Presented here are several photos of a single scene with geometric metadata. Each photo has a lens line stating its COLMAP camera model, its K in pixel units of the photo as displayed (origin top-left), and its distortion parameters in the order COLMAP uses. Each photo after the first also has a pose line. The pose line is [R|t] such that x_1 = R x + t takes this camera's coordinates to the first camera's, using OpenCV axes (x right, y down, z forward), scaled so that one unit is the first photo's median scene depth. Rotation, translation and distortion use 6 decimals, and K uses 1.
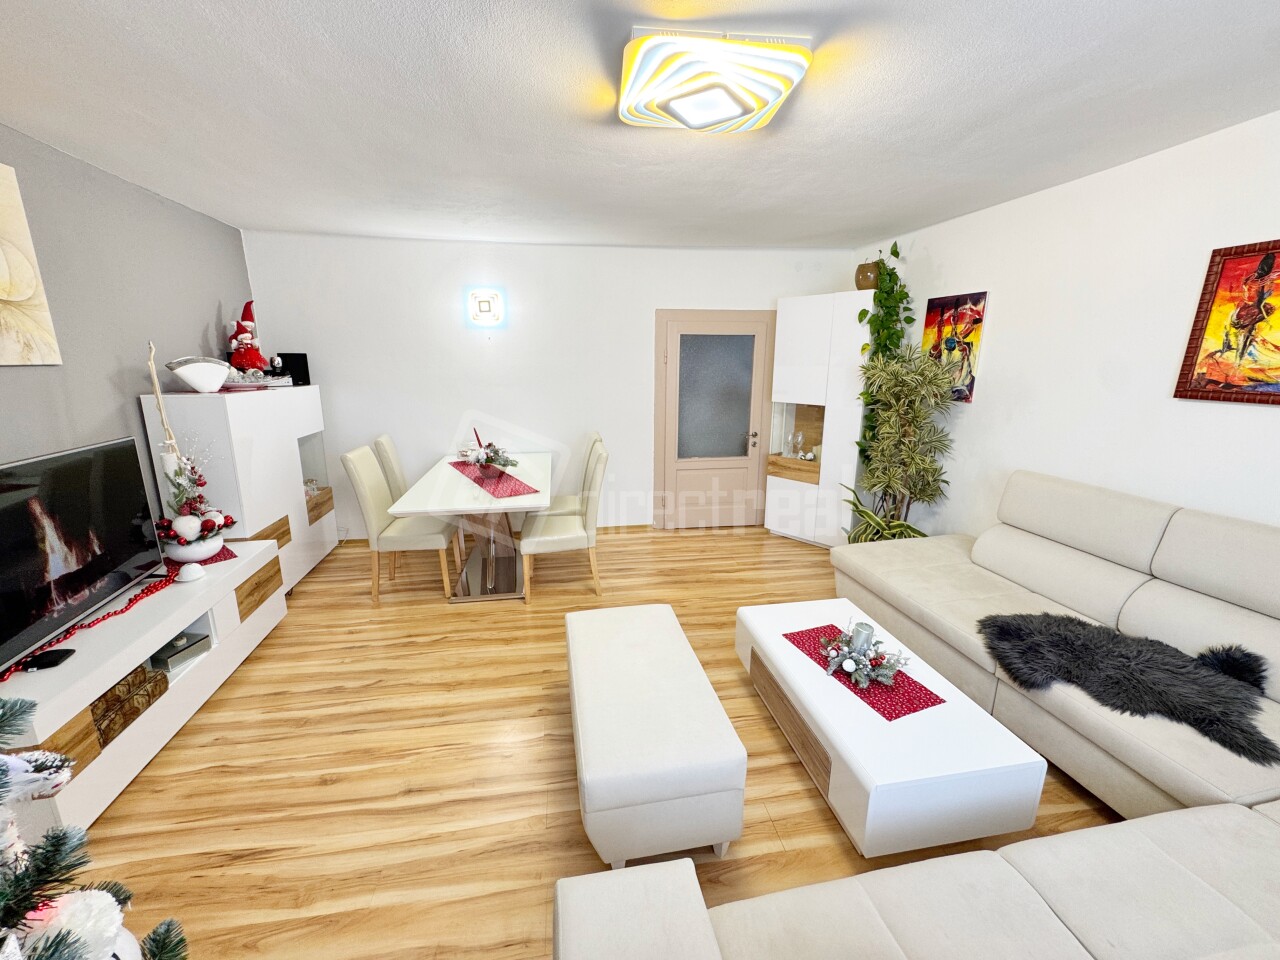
lens RADIAL K [[514.6, 0, 635.8], [0, 514.6, 478.7], [0, 0, 1]] dist [-0.005155, 0.000973]
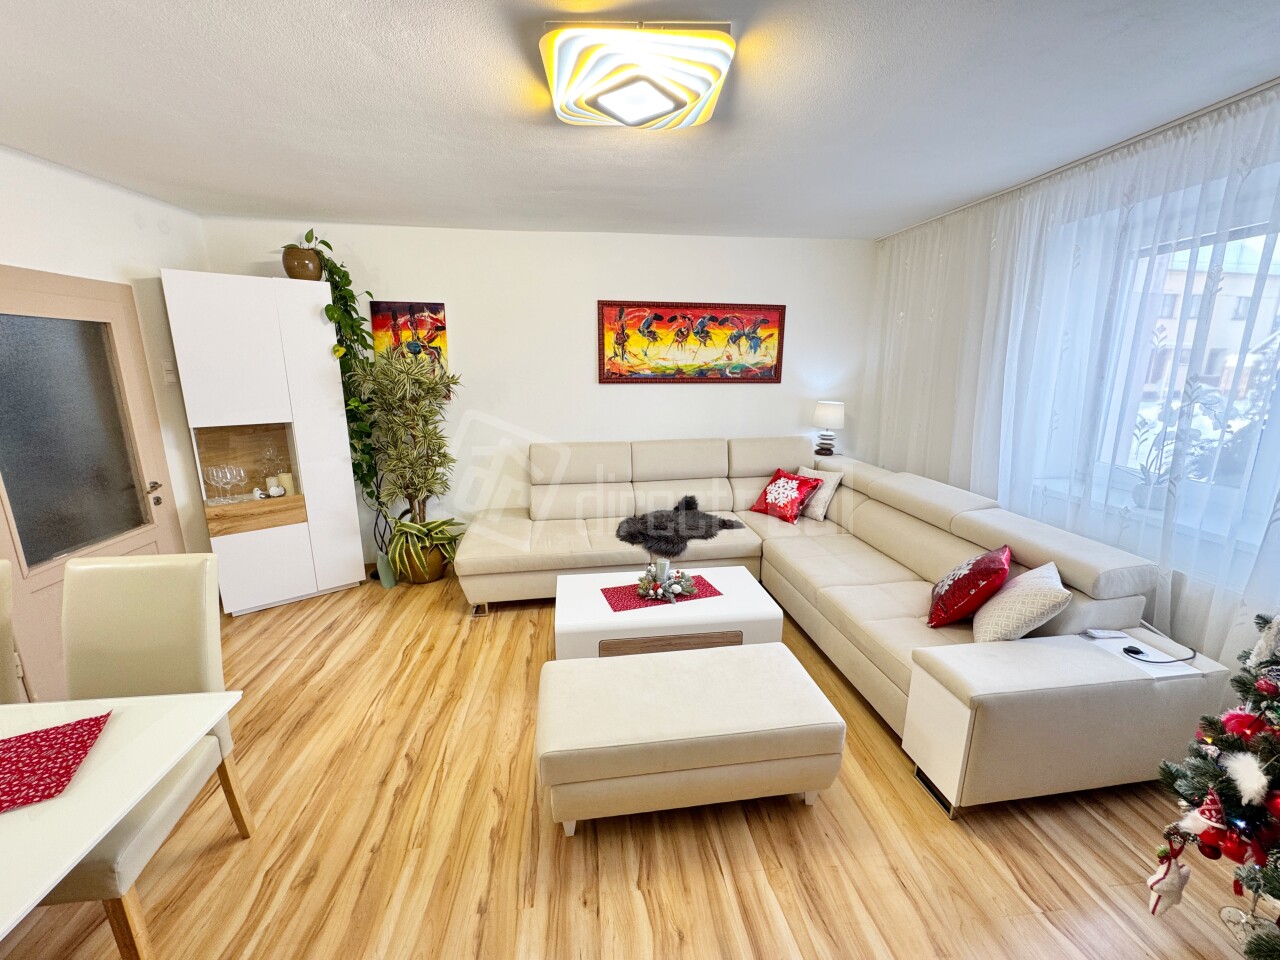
lens RADIAL K [[514.6, 0, 644.4], [0, 514.6, 476.8], [0, 0, 1]] dist [-0.005155, 0.000973]
pose [[0.030791, -0.217397, 0.975598, -0.490663], [0.230218, 0.951360, 0.204730, -0.122375], [-0.972652, 0.218297, 0.079342, 0.536664]]
